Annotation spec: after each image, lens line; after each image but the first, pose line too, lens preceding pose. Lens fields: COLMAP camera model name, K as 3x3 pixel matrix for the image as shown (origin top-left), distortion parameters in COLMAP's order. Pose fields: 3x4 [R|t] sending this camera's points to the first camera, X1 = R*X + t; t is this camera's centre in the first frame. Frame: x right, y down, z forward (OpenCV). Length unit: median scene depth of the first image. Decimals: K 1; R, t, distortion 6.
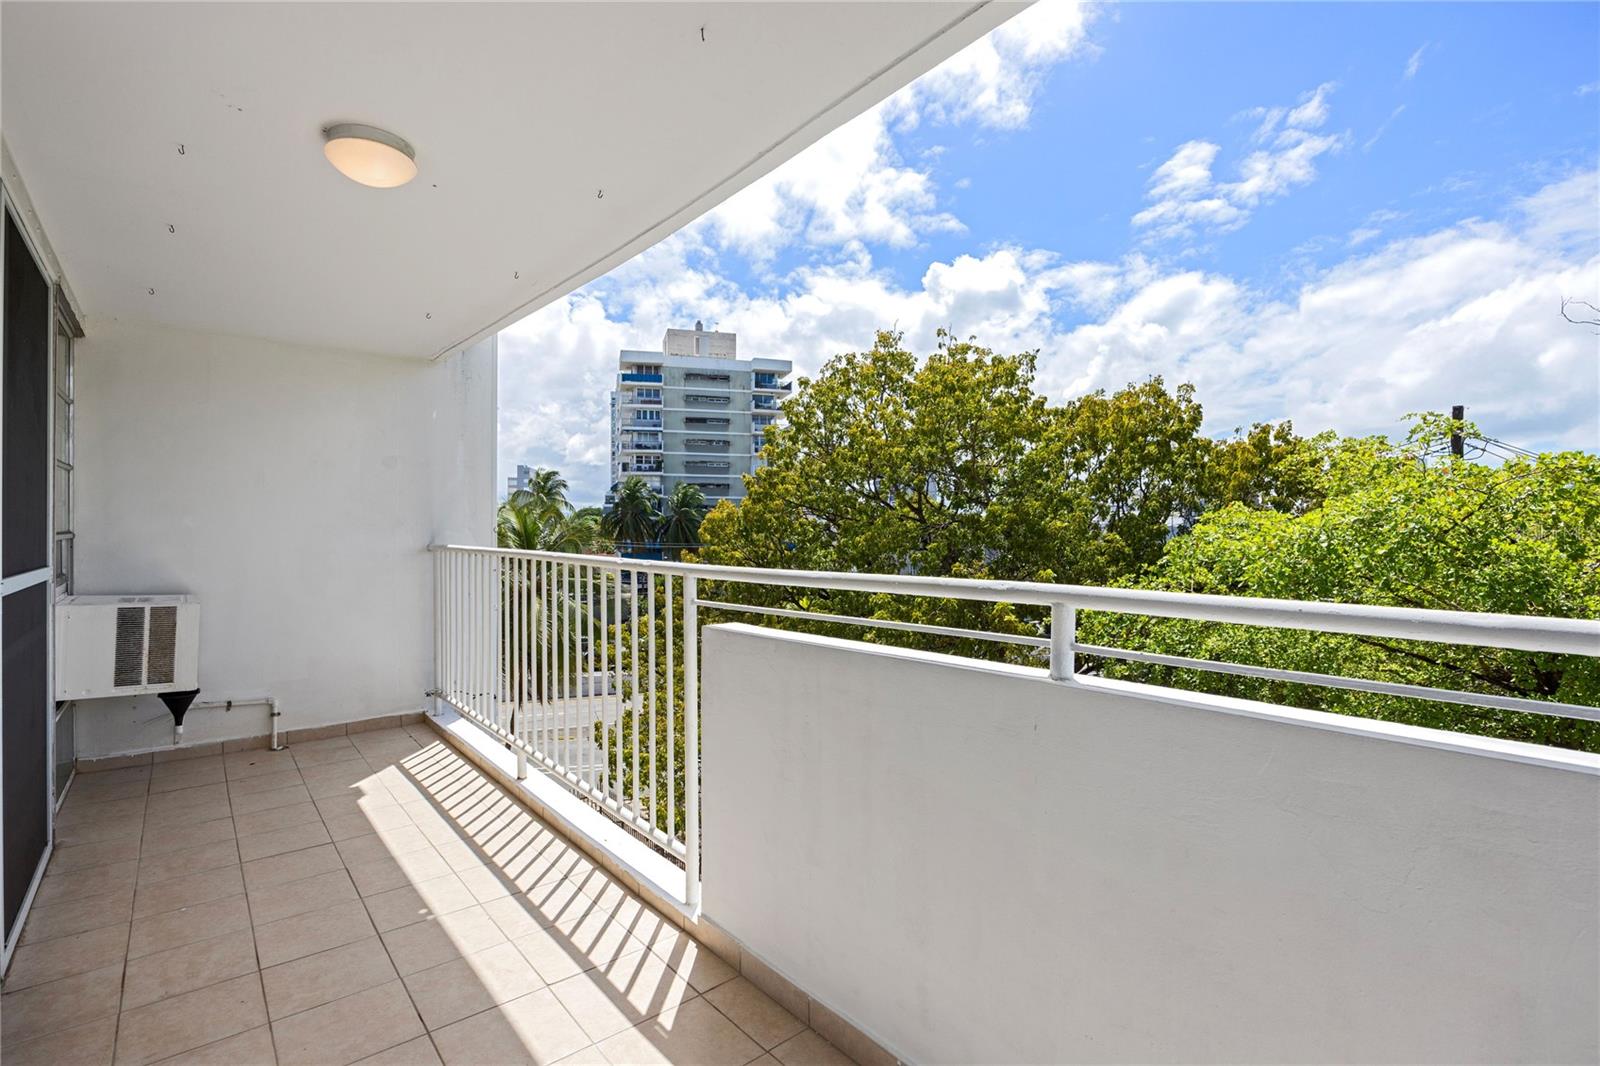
lens RADIAL K [[727.8, 0, 800.7], [0, 727.8, 522.7], [0, 0, 1]] dist [-0.012818, -0.000068]
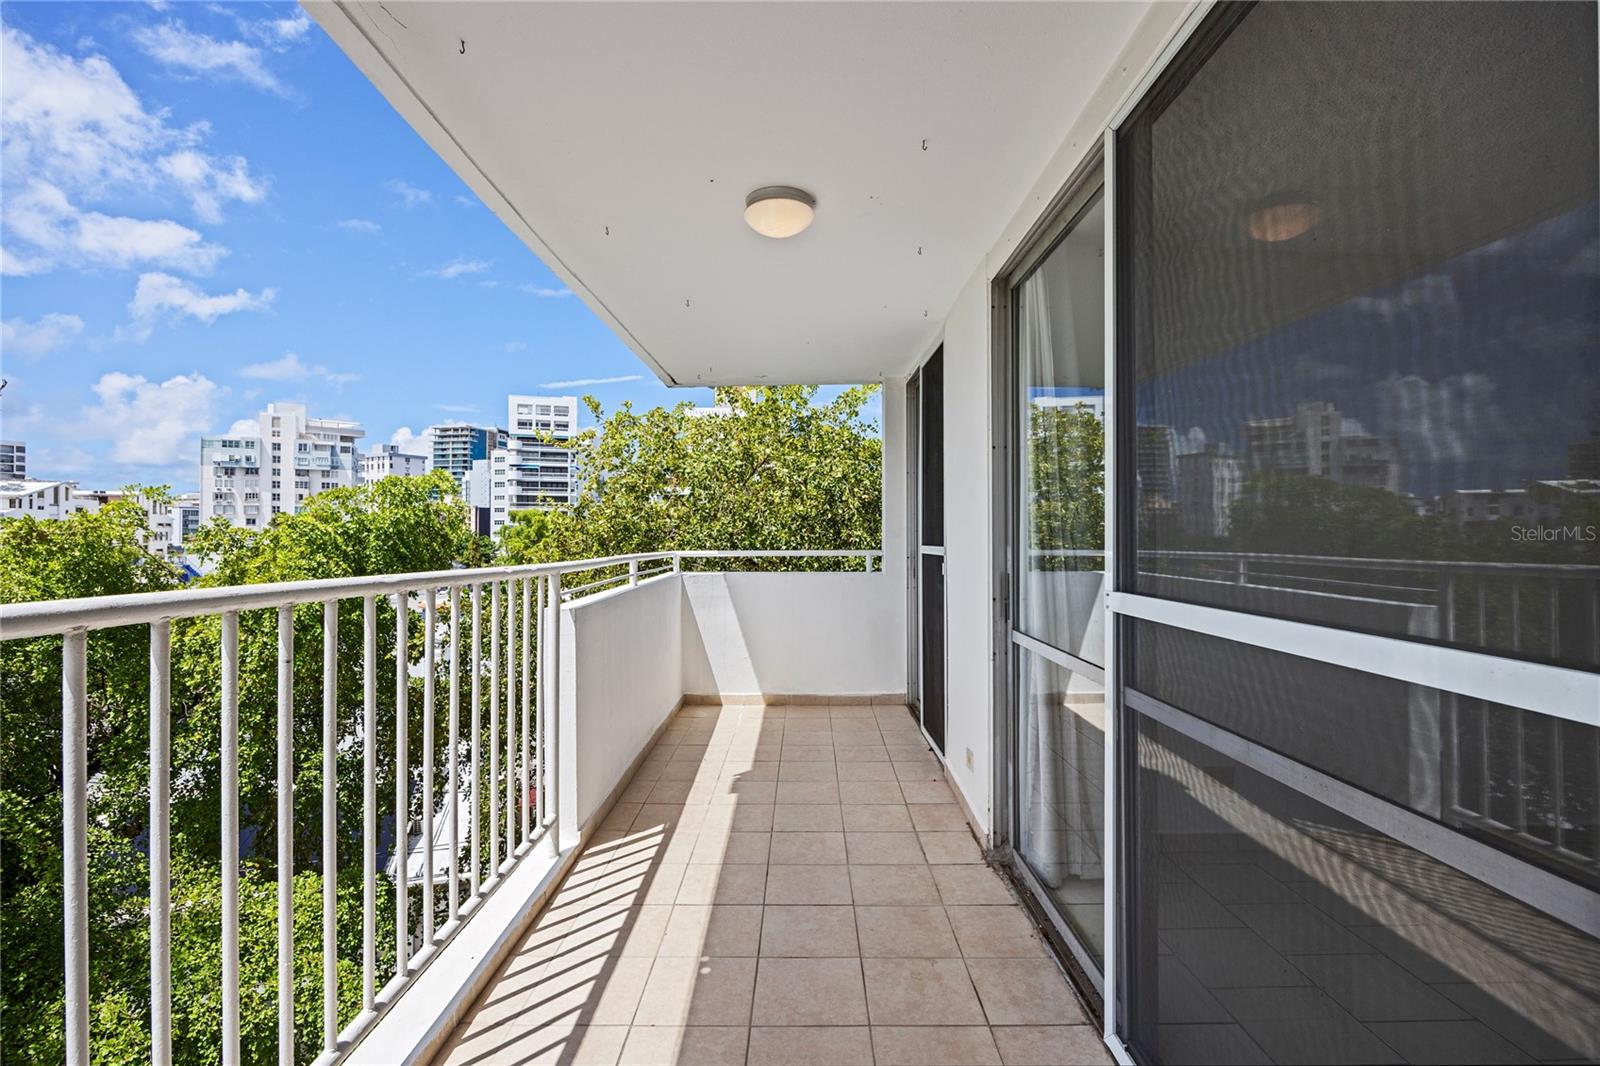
lens RADIAL K [[727.8, 0, 810.3], [0, 727.8, 491.1], [0, 0, 1]] dist [-0.012818, -0.000068]
pose [[-0.762540, 0.052524, 0.644805, -1.319784], [0.013005, 0.997742, -0.065894, 0.029781], [-0.646810, -0.041861, -0.761502, 1.754824]]
